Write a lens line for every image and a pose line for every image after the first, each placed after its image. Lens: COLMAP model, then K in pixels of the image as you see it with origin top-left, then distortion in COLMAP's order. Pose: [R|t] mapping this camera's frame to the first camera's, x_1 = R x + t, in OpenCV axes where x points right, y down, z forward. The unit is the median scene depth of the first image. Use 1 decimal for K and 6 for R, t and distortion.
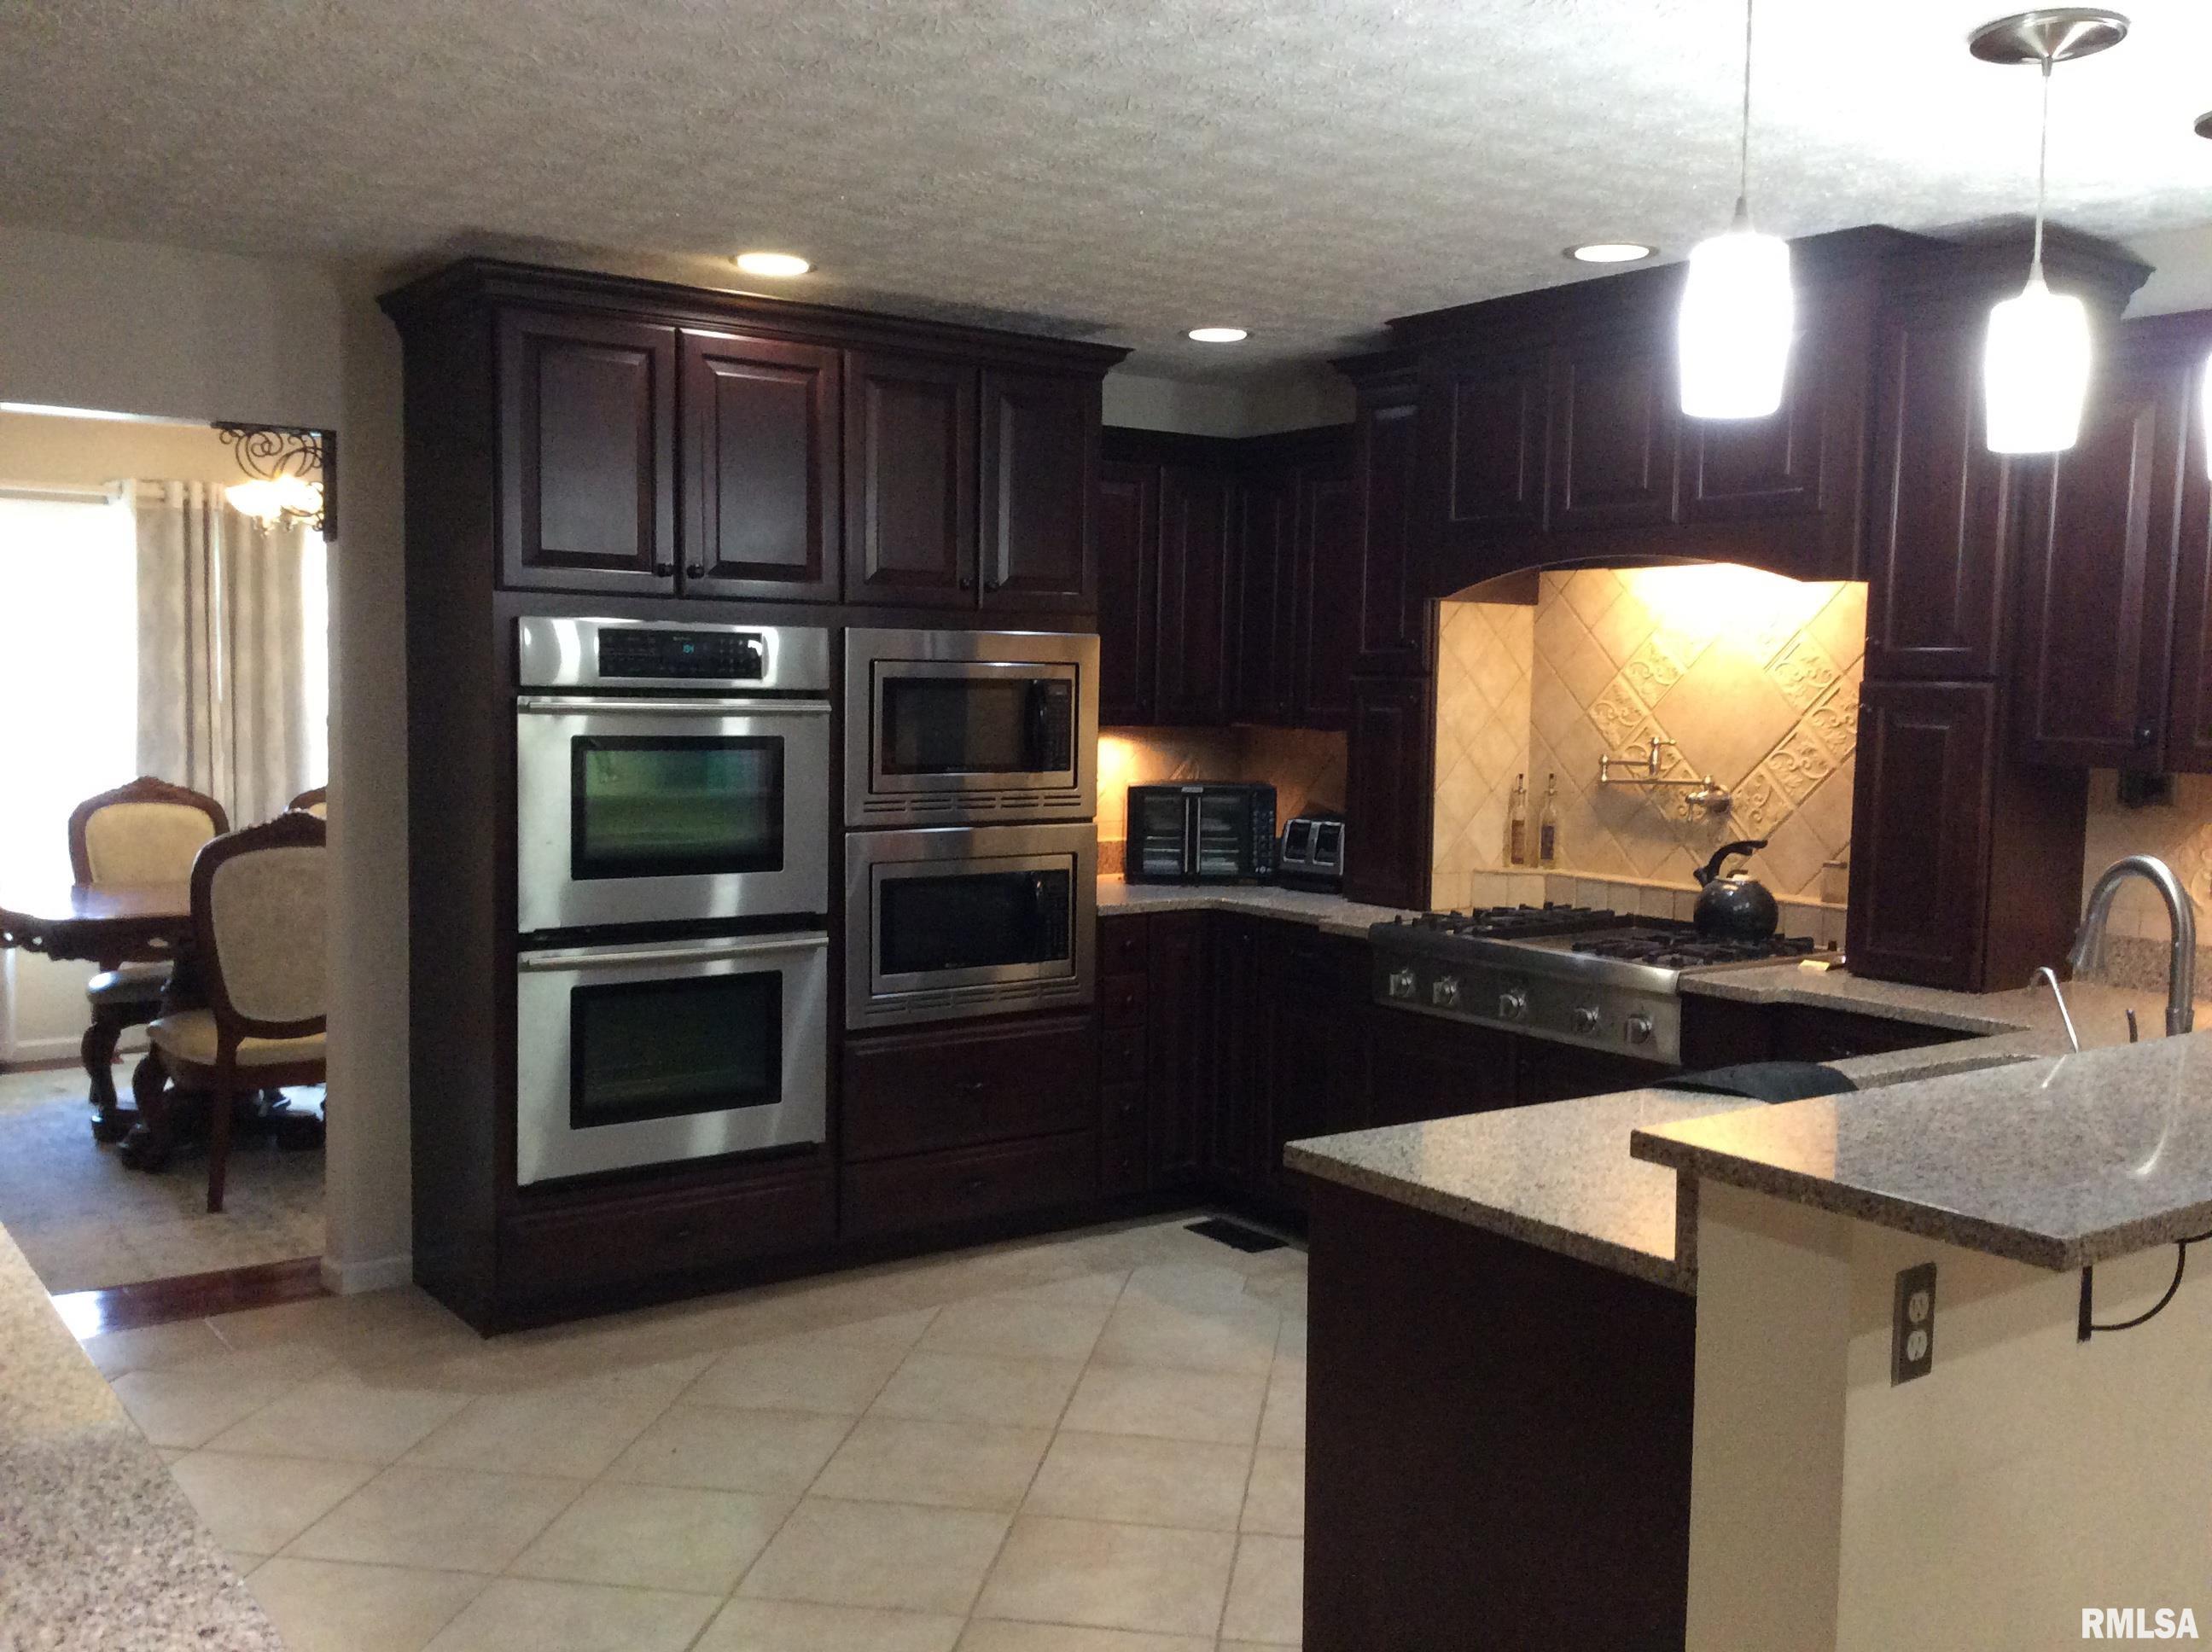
lens RADIAL K [[1995.6, 0, 1125.0], [0, 1995.6, 825.6], [0, 0, 1]] dist [0.122490, -0.233572]
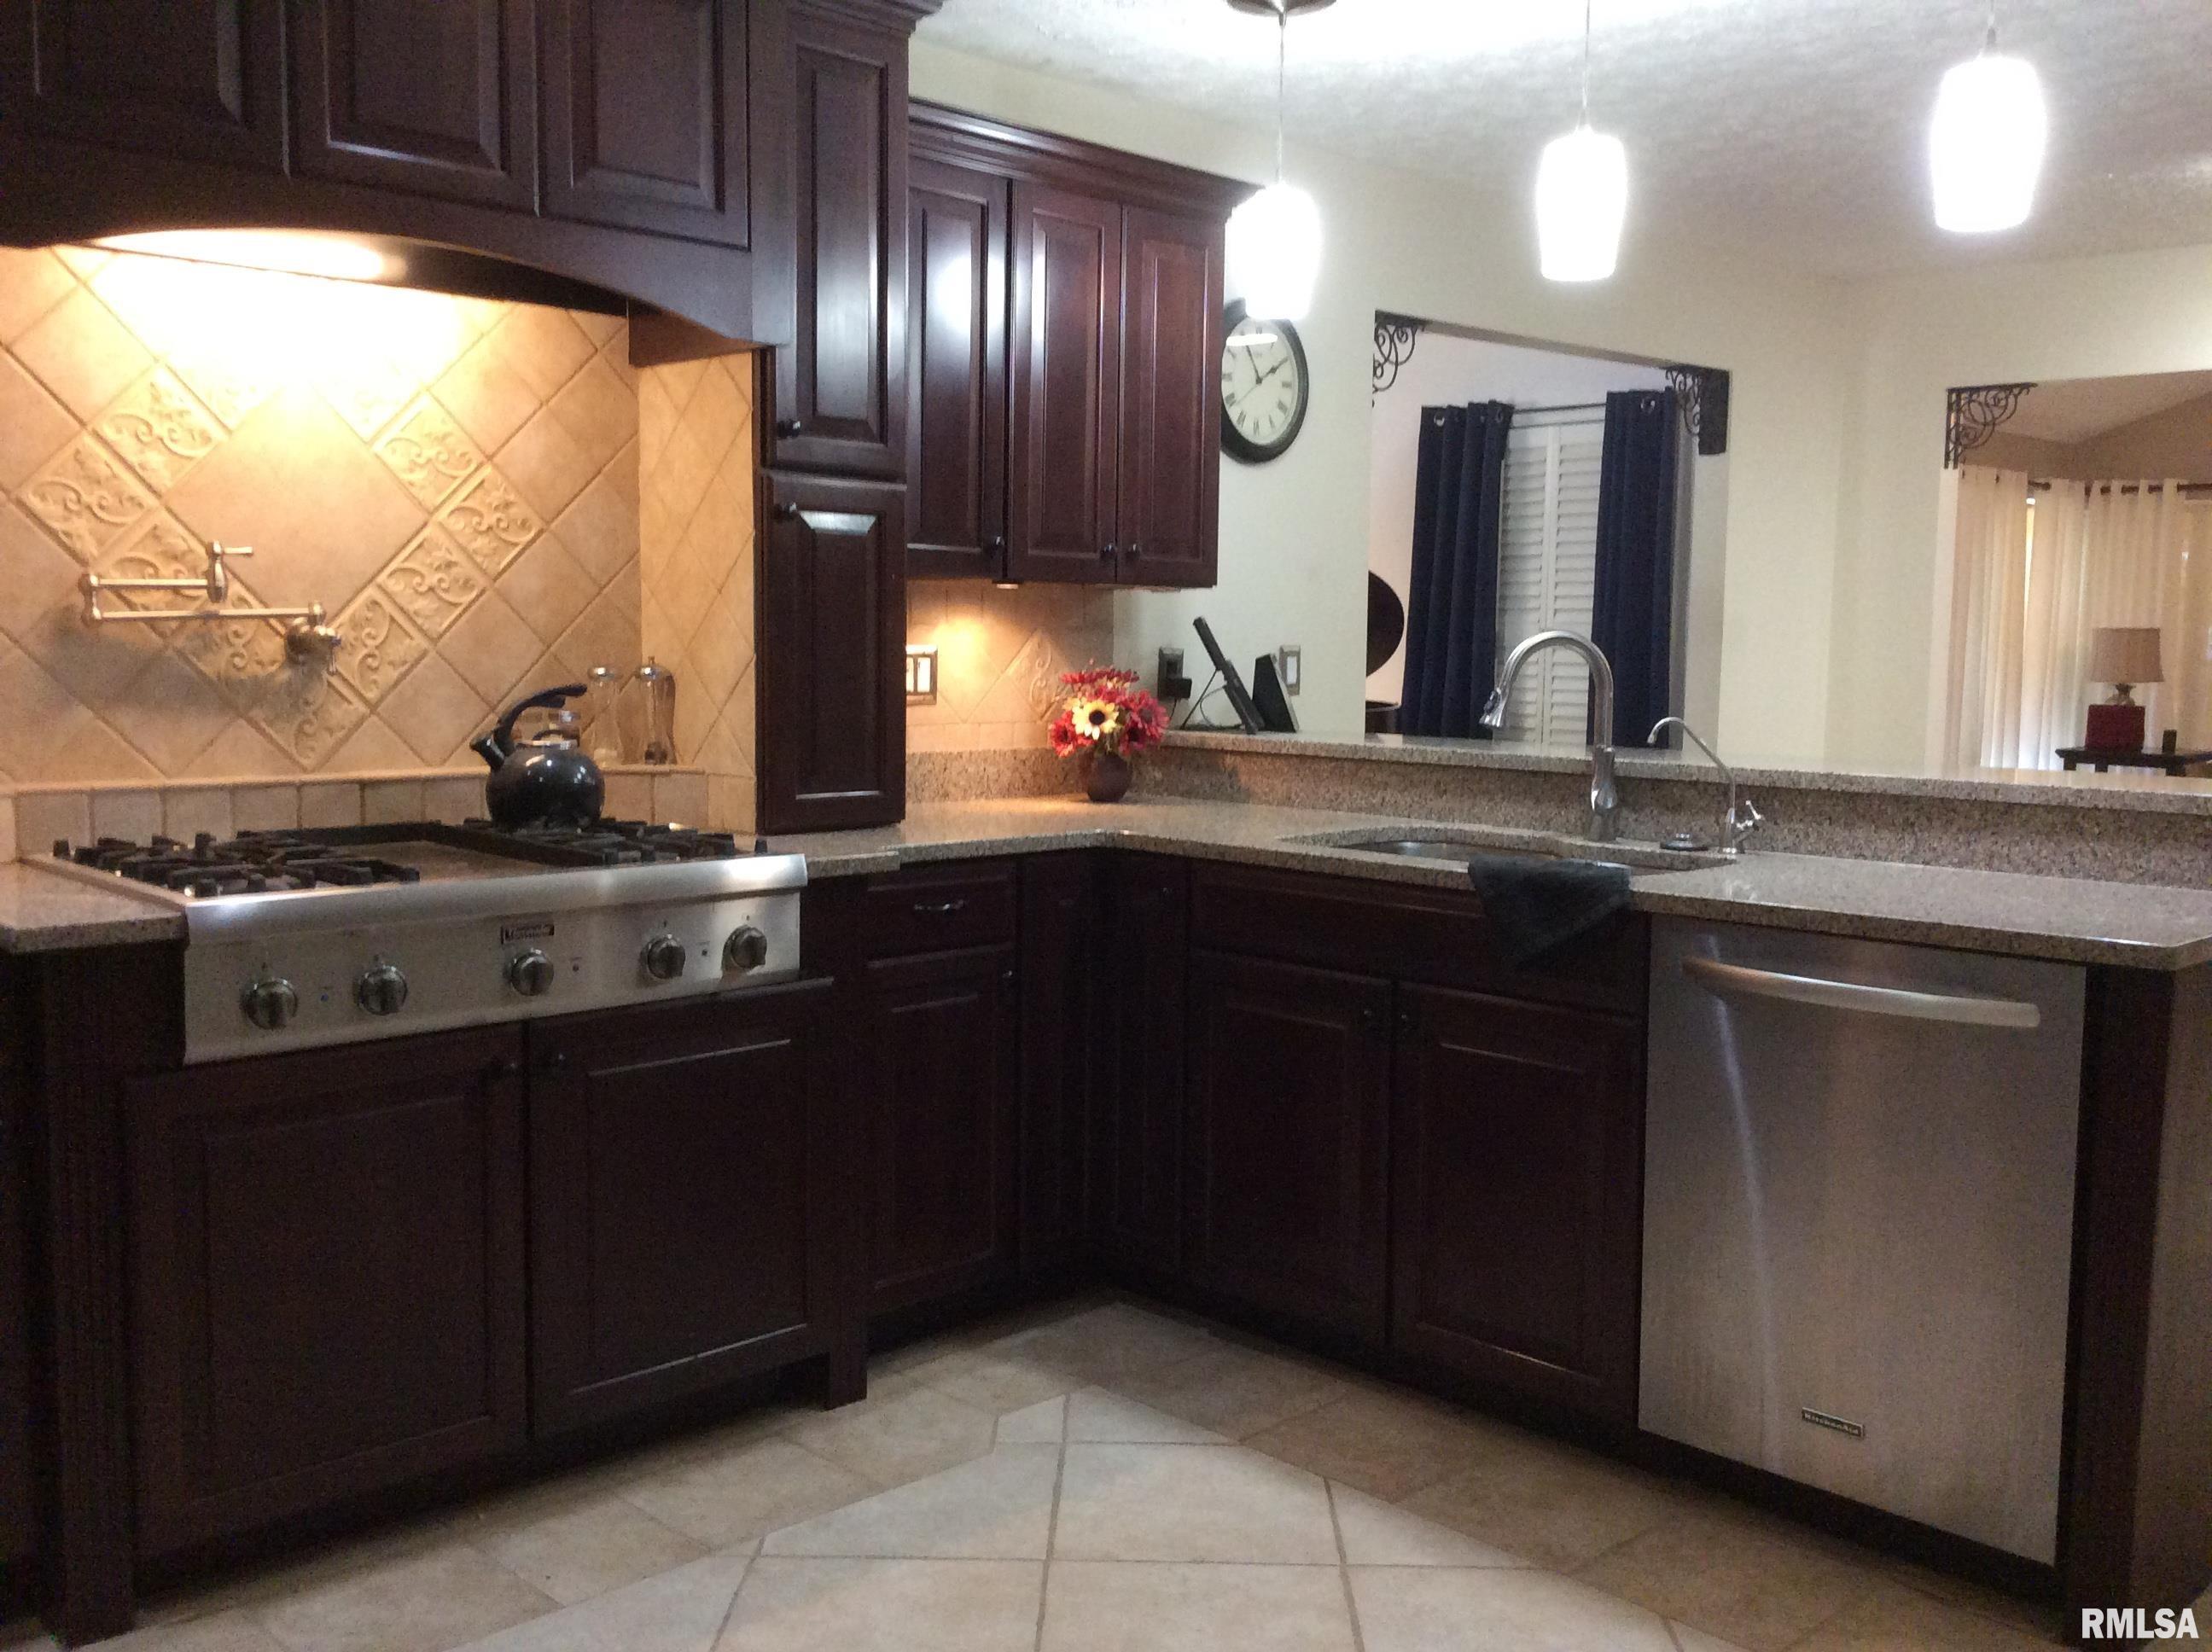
lens RADIAL K [[2003.5, 0, 1125.1], [0, 2003.5, 824.0], [0, 0, 1]] dist [0.117709, -0.228168]
pose [[-0.130759, -0.113143, 0.984937, -0.407871], [0.059412, 0.990787, 0.121702, -0.018641], [-0.989632, 0.074430, -0.122832, 0.842758]]
